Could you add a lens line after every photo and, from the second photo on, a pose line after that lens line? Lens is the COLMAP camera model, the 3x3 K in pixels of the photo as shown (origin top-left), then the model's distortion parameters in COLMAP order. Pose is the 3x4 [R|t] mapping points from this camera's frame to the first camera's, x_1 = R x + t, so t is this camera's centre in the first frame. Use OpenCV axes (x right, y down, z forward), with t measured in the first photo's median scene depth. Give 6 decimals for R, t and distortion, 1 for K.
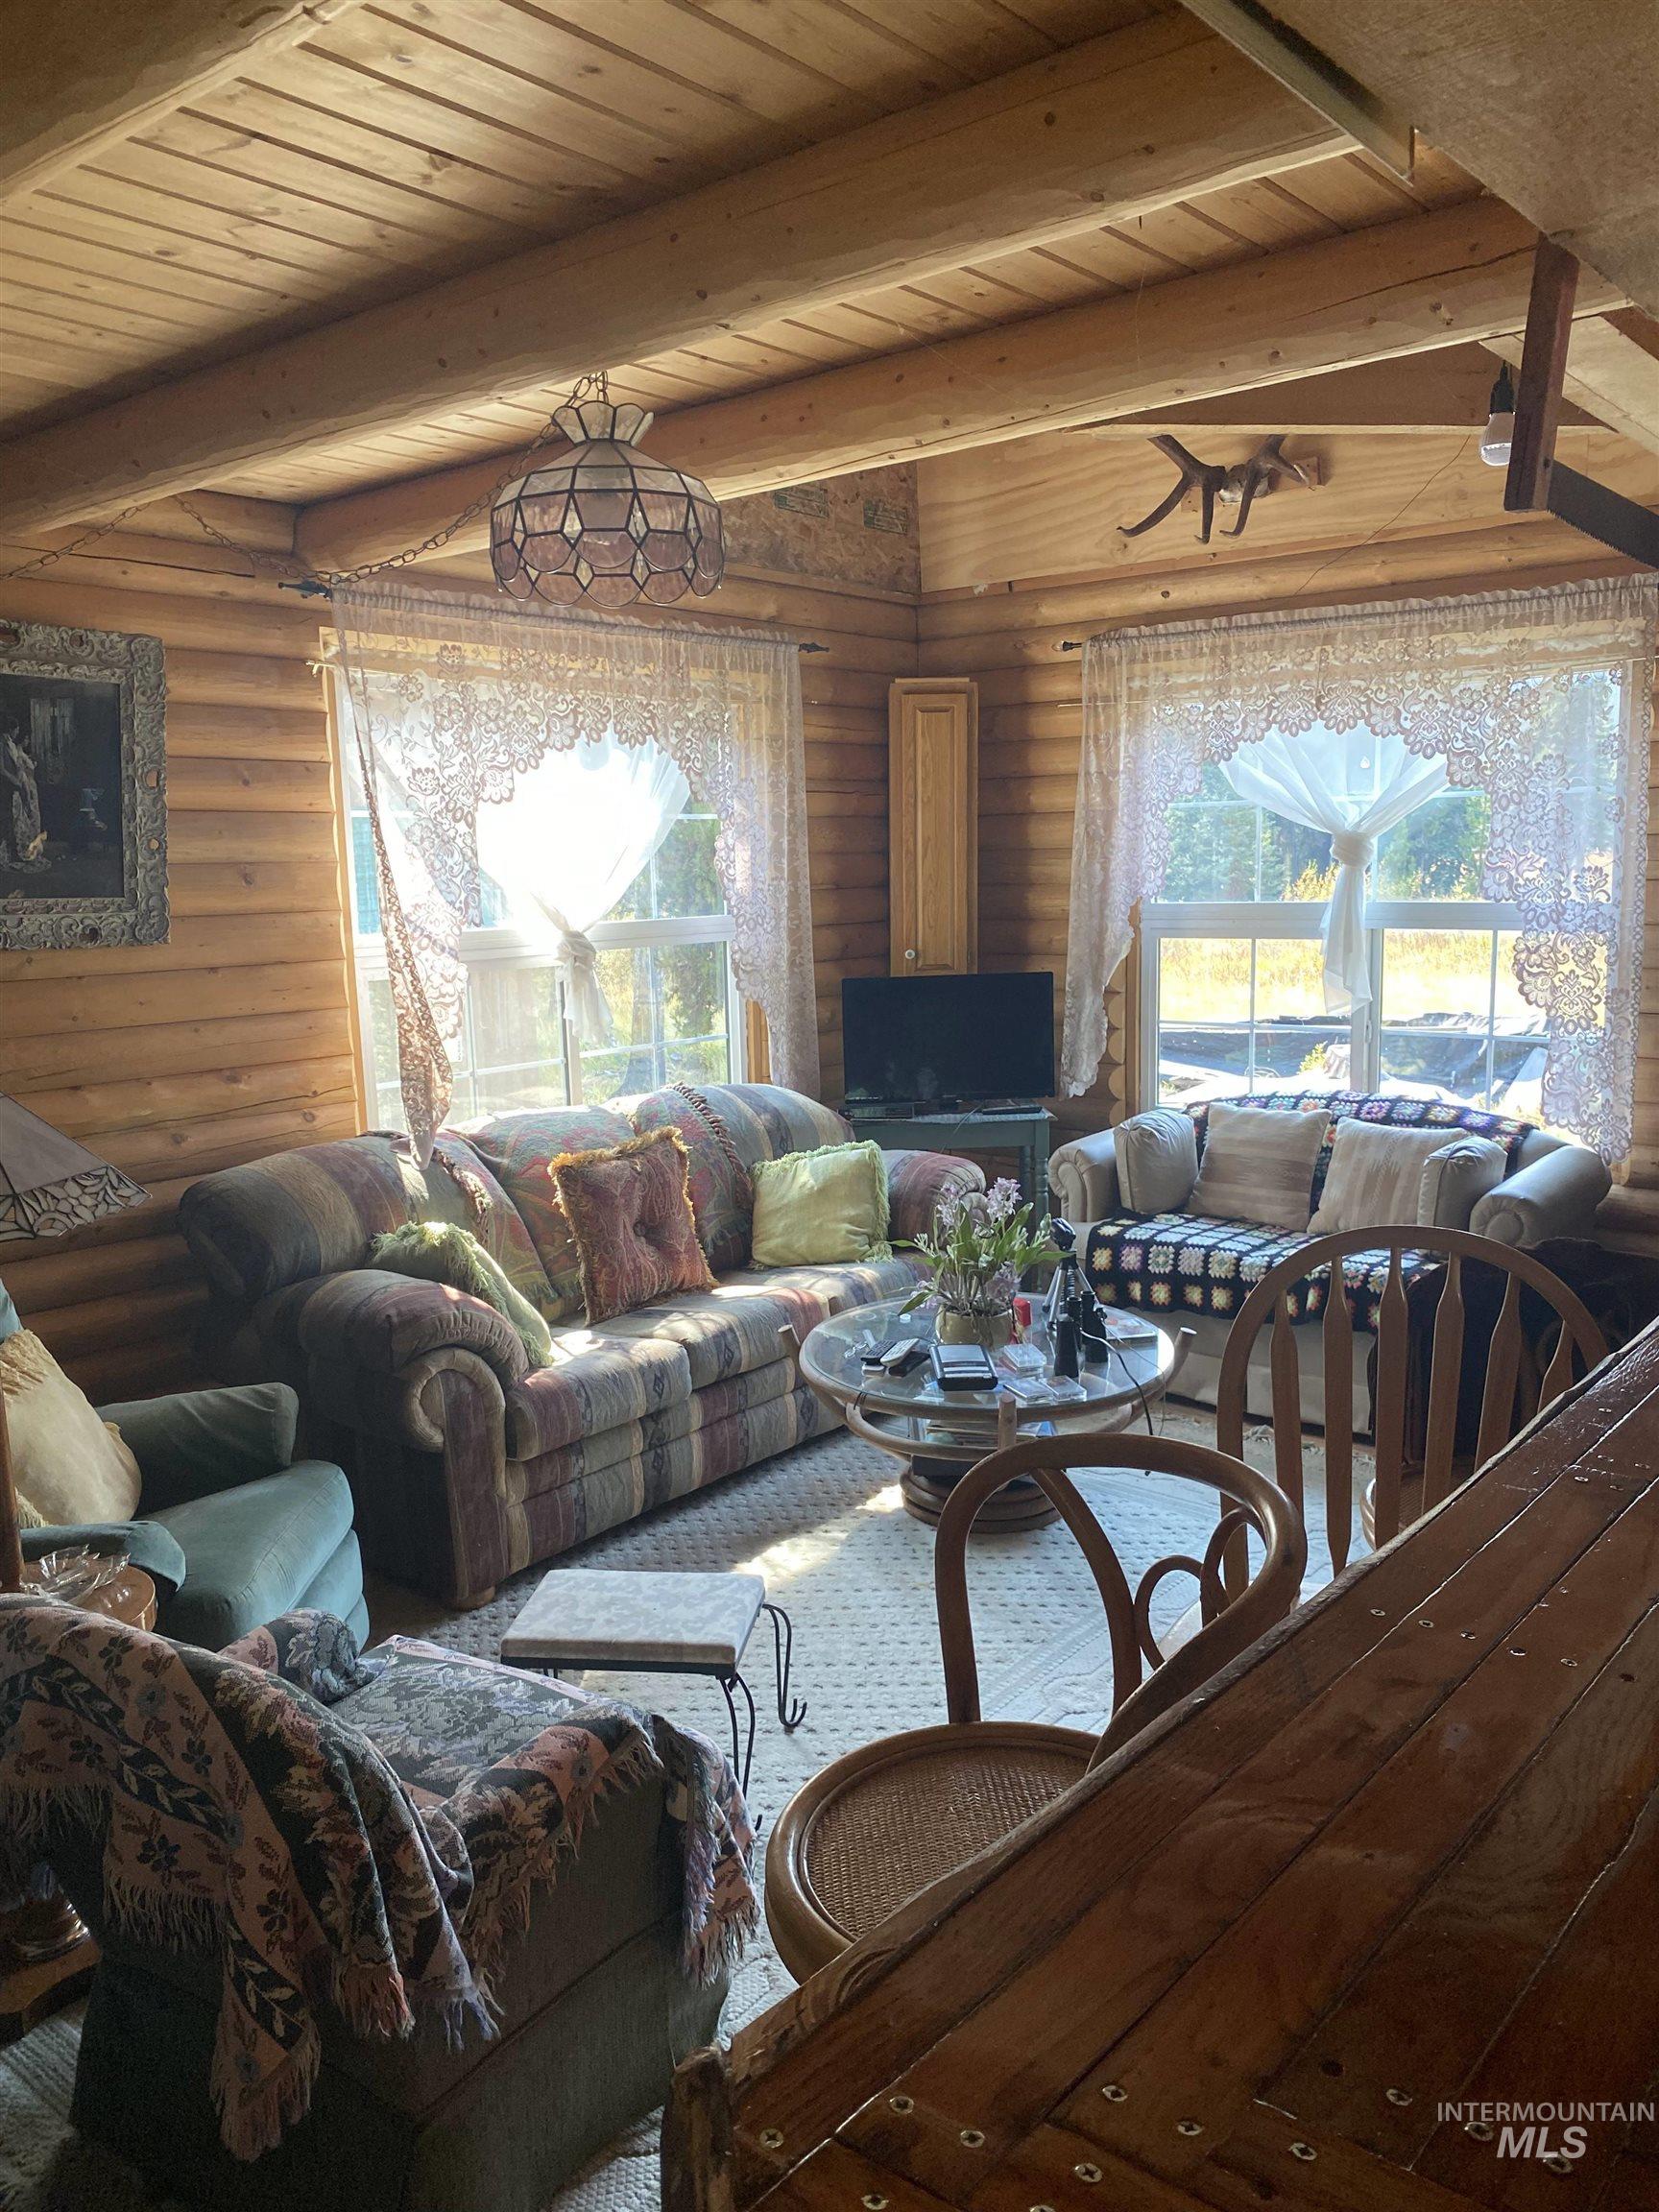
lens RADIAL K [[1710.7, 0, 832.8], [0, 1710.7, 1107.8], [0, 0, 1]] dist [0.015640, -0.020445]
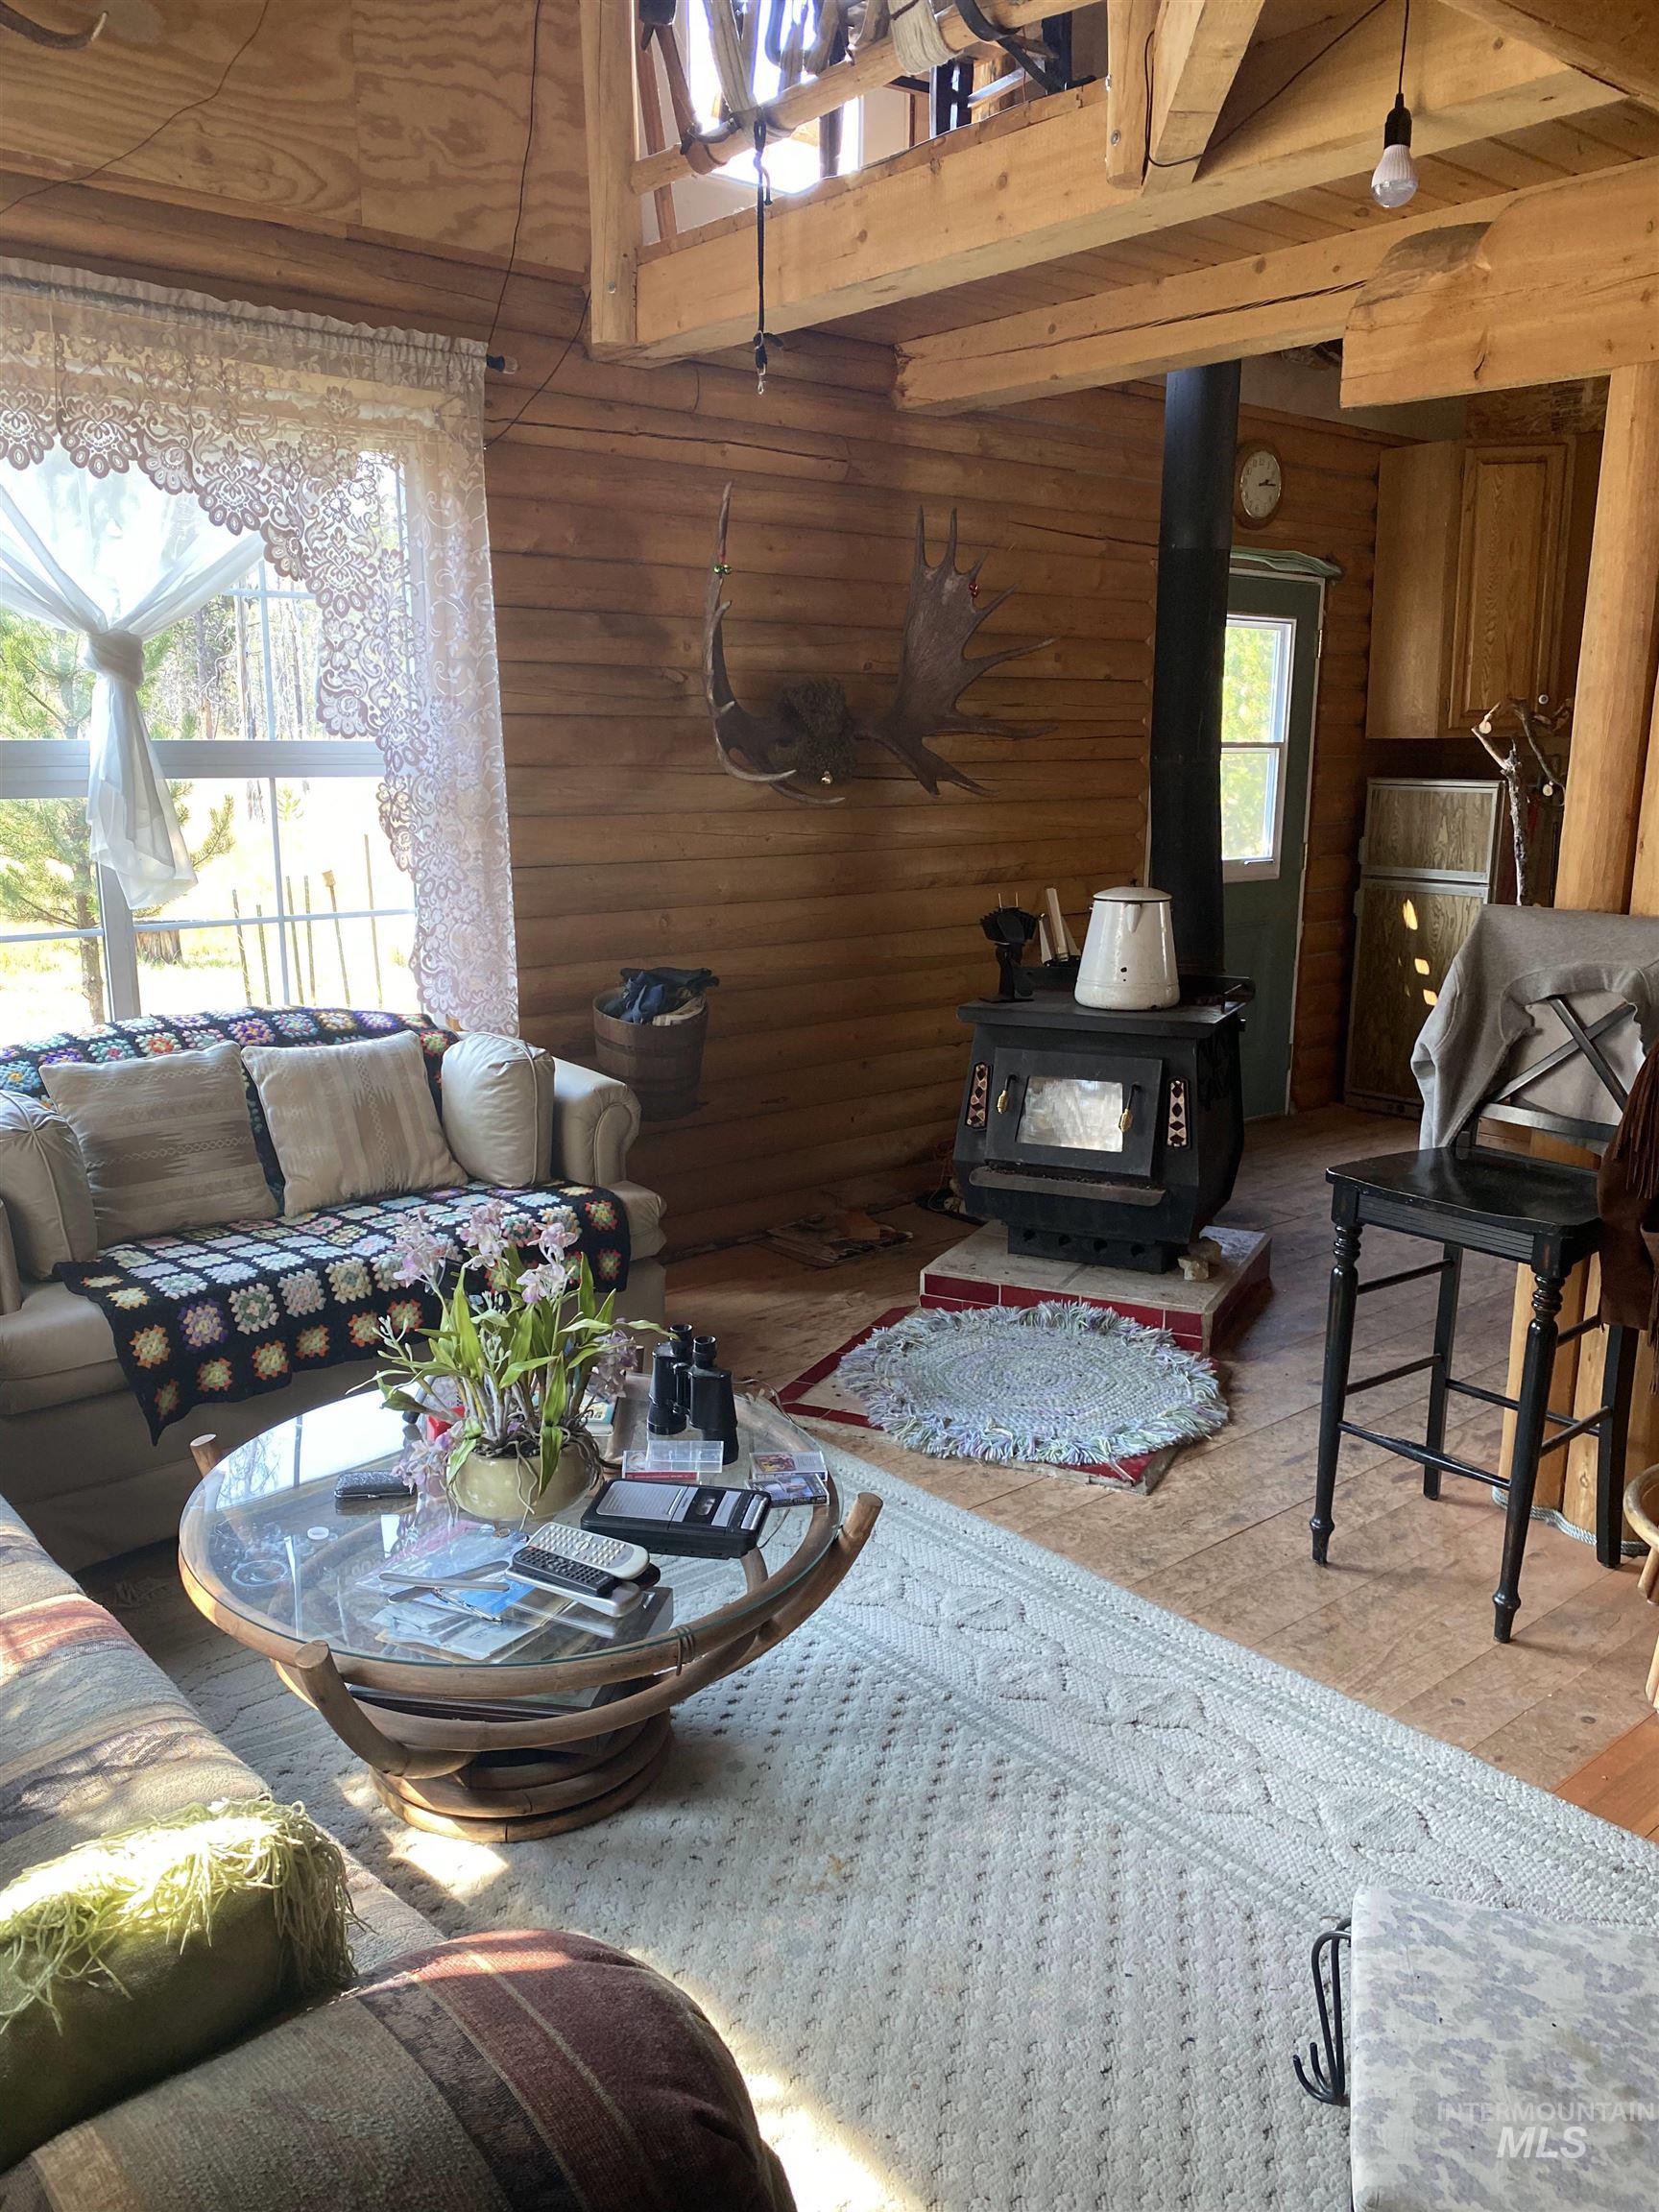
lens RADIAL K [[1710.7, 0, 834.2], [0, 1710.7, 1103.4], [0, 0, 1]] dist [0.015640, -0.020445]
pose [[0.160922, -0.191429, 0.968225, -0.355684], [0.135905, 0.975963, 0.170371, -0.060542], [-0.977565, 0.104170, 0.183070, 0.657453]]
